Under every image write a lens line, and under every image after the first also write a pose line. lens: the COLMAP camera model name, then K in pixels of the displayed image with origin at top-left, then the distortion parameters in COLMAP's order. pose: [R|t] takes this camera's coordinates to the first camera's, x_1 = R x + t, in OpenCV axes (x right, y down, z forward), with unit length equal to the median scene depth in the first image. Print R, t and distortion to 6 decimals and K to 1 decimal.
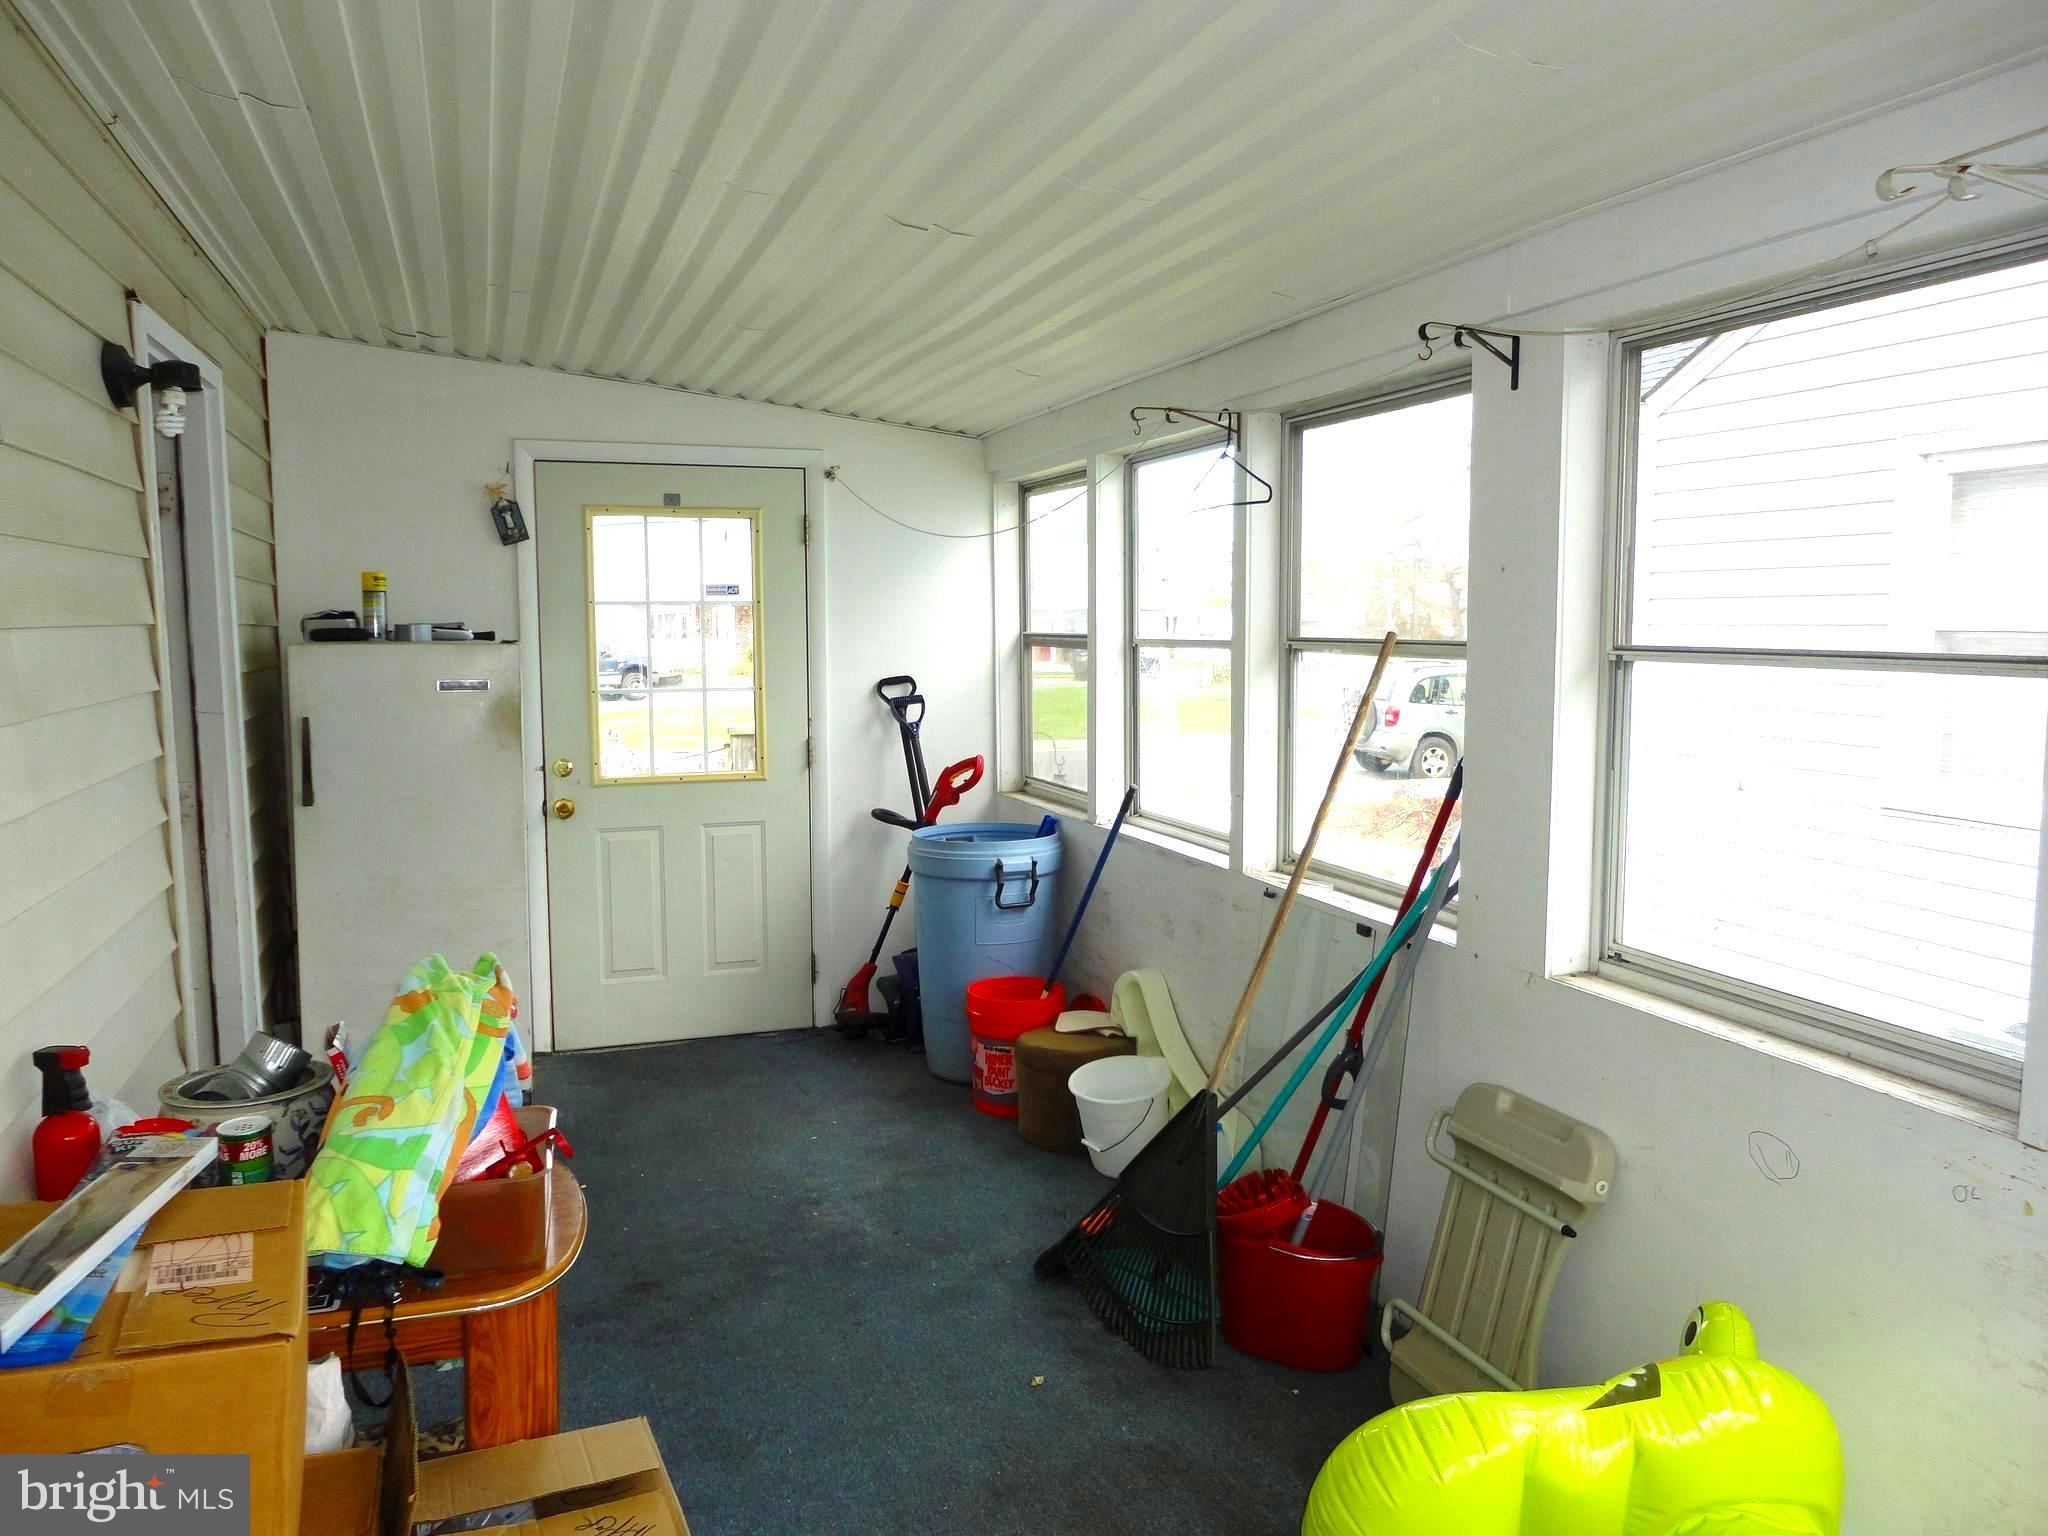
lens RADIAL K [[1530.0, 0, 1026.0], [0, 1530.0, 763.5], [0, 0, 1]] dist [-0.008109, 0.000917]
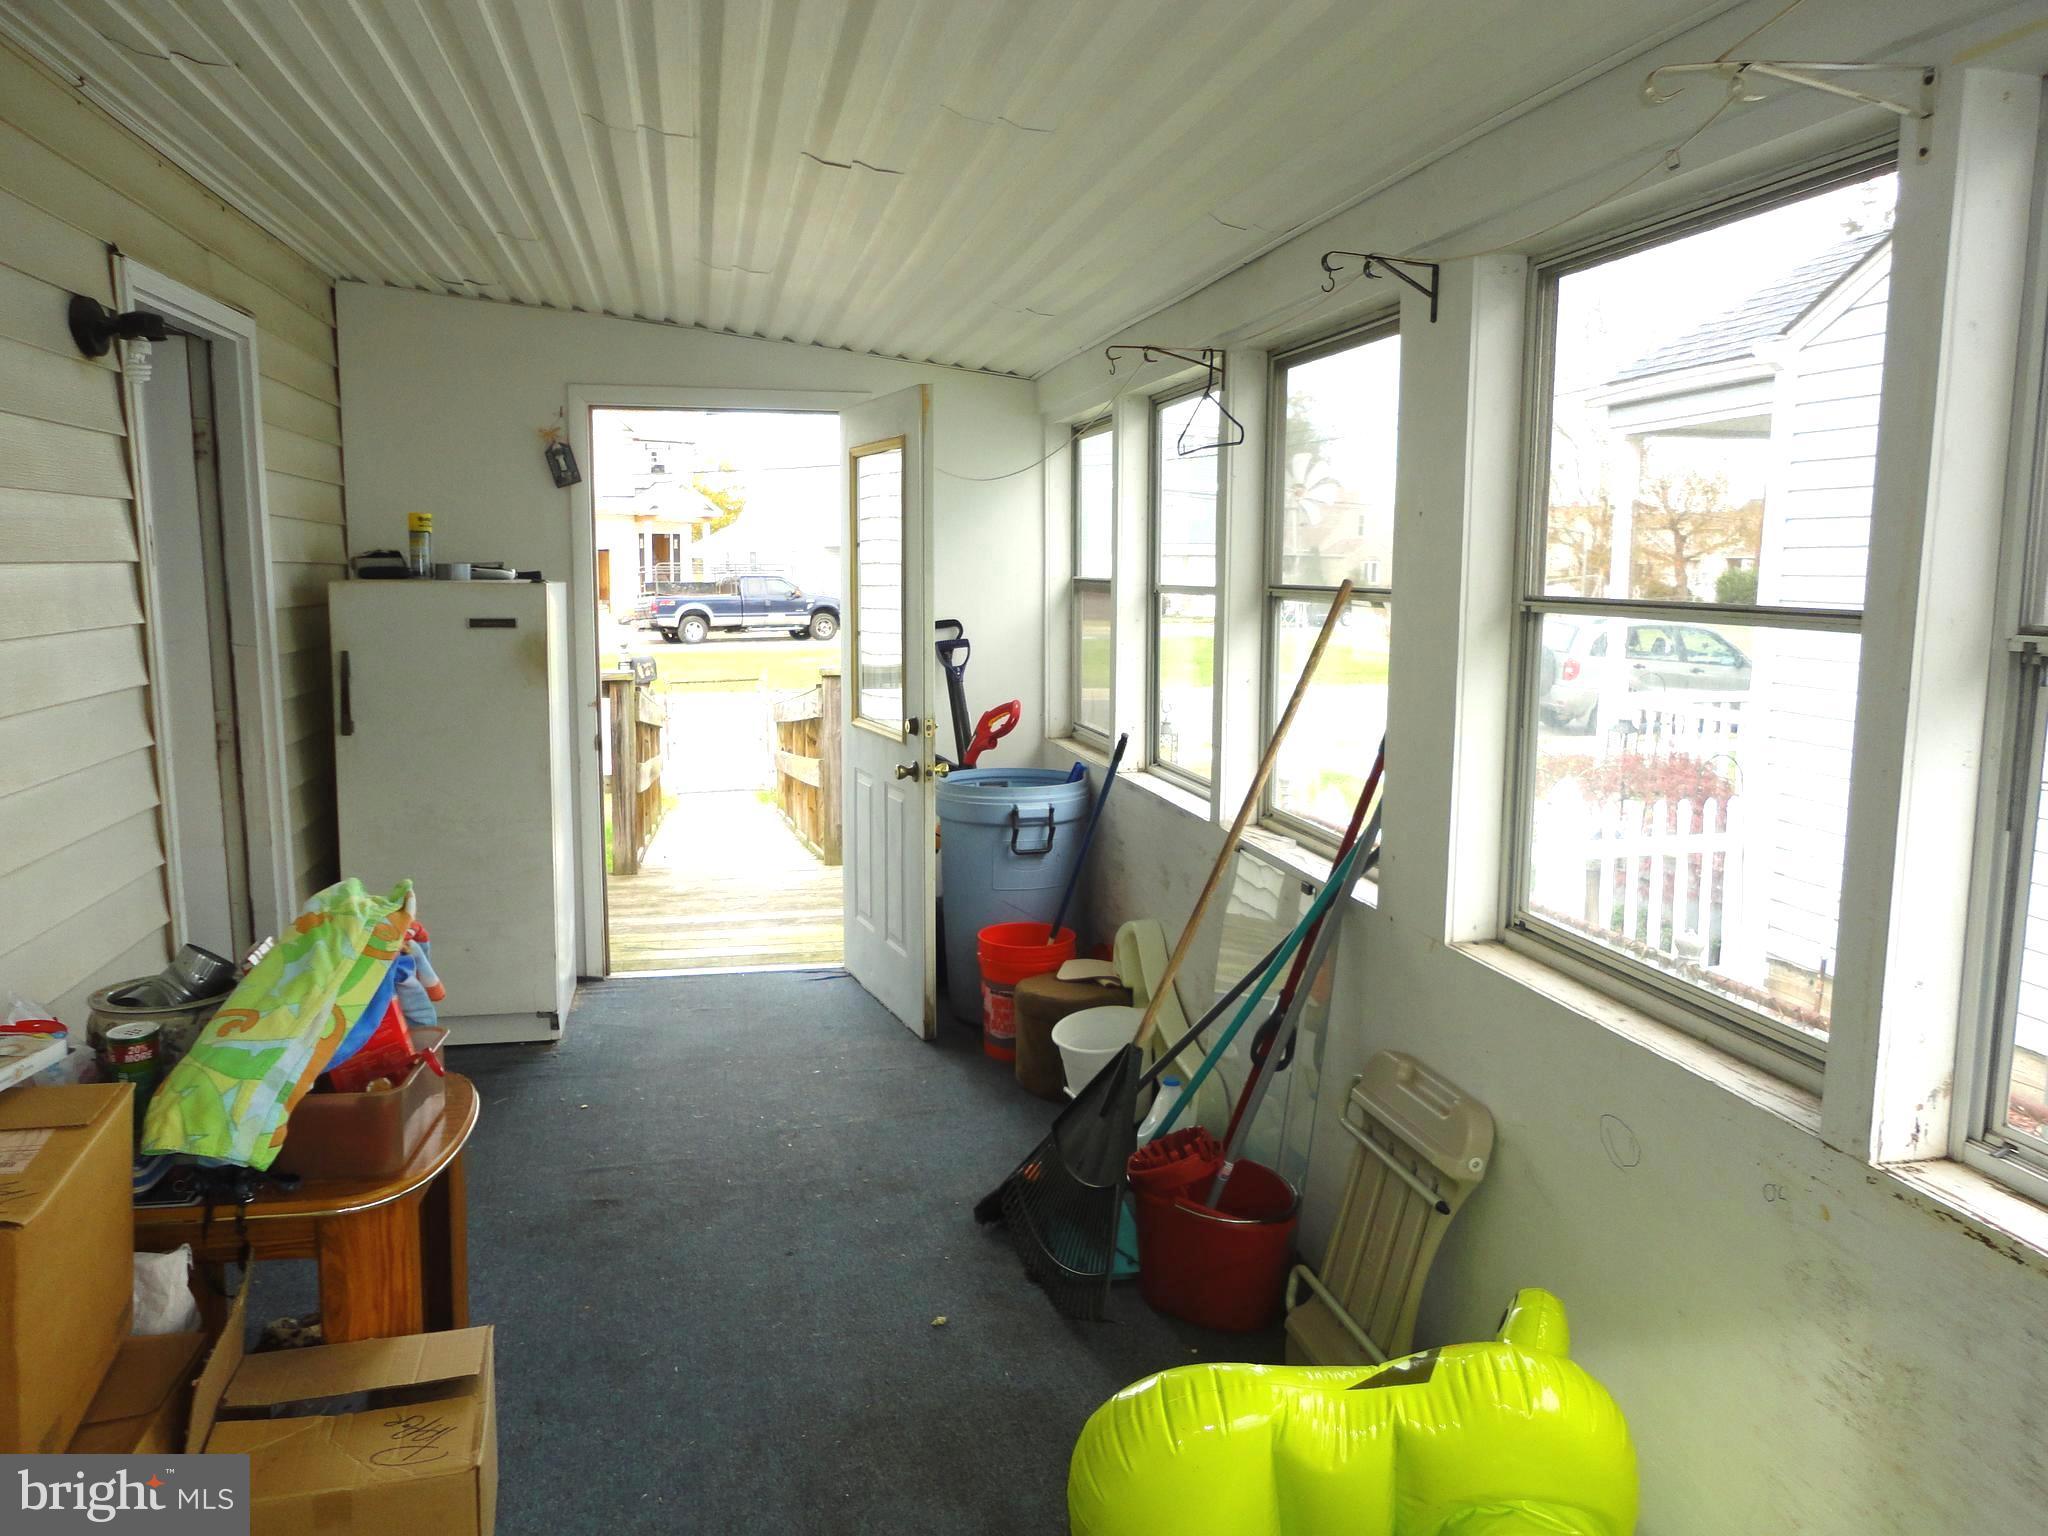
lens RADIAL K [[1530.0, 0, 1020.0], [0, 1530.0, 767.6], [0, 0, 1]] dist [-0.008109, 0.000917]
pose [[0.990957, 0.025651, -0.131706, 0.179815], [-0.020557, 0.998993, 0.039891, -0.002457], [0.132597, -0.036823, 0.990486, 0.019808]]
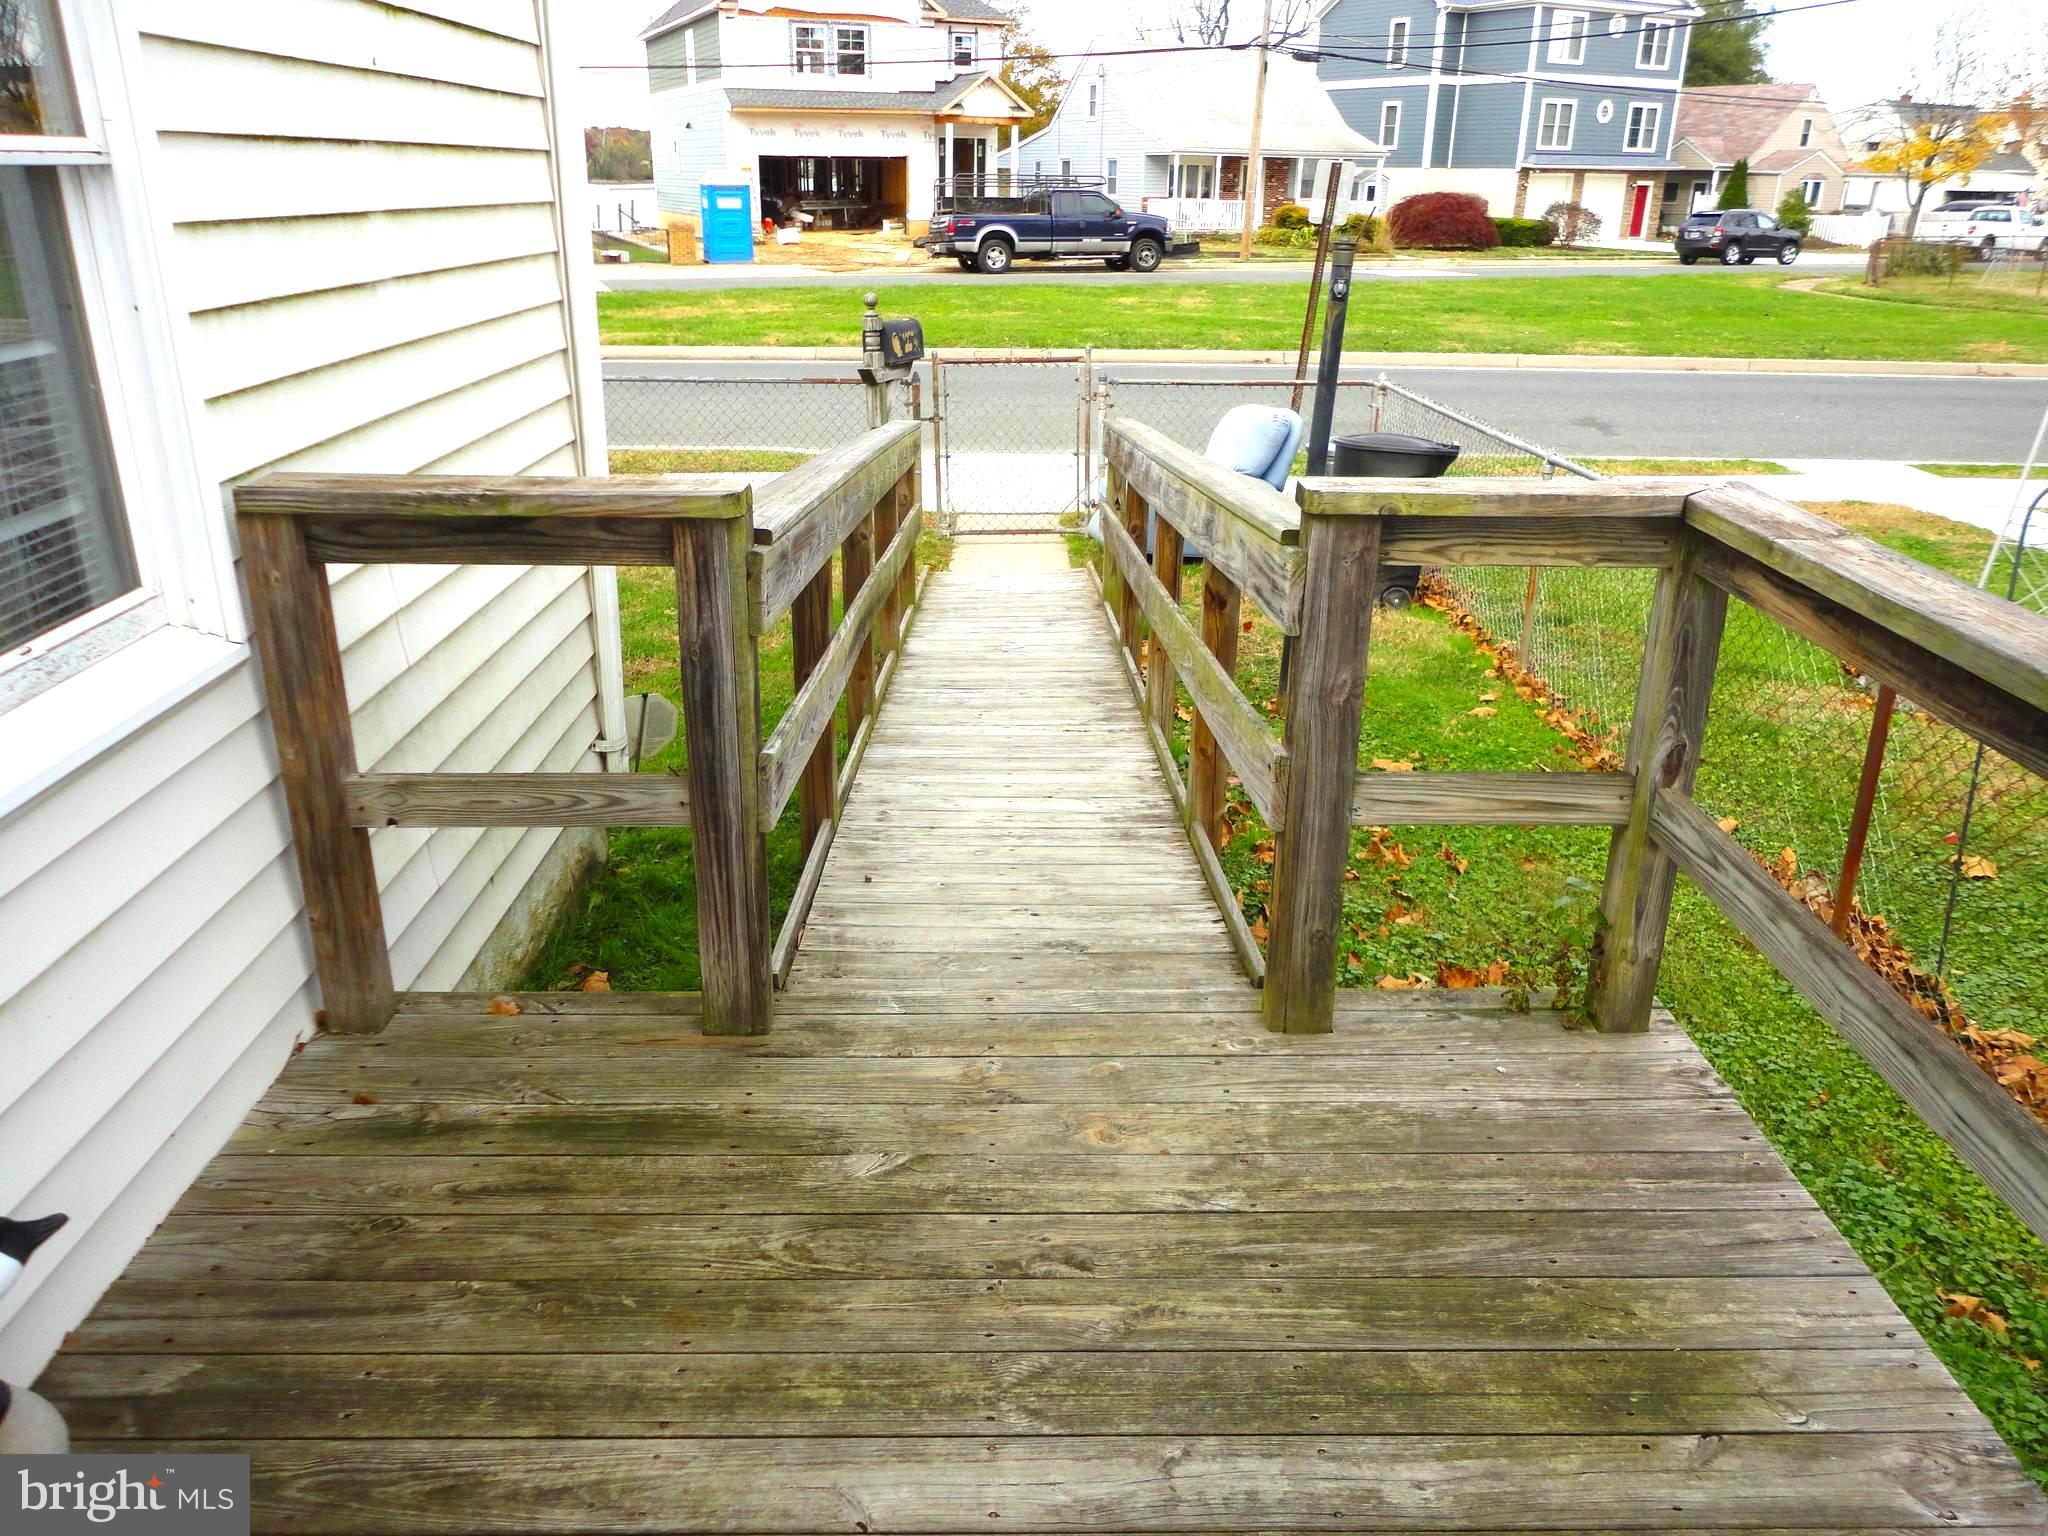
lens RADIAL K [[1530.0, 0, 1029.0], [0, 1530.0, 787.6], [0, 0, 1]] dist [-0.008109, 0.000917]
pose [[0.946996, 0.133514, -0.292185, -0.356564], [-0.045750, 0.956322, 0.288712, -0.133479], [0.317970, -0.260042, 0.911742, 1.626964]]
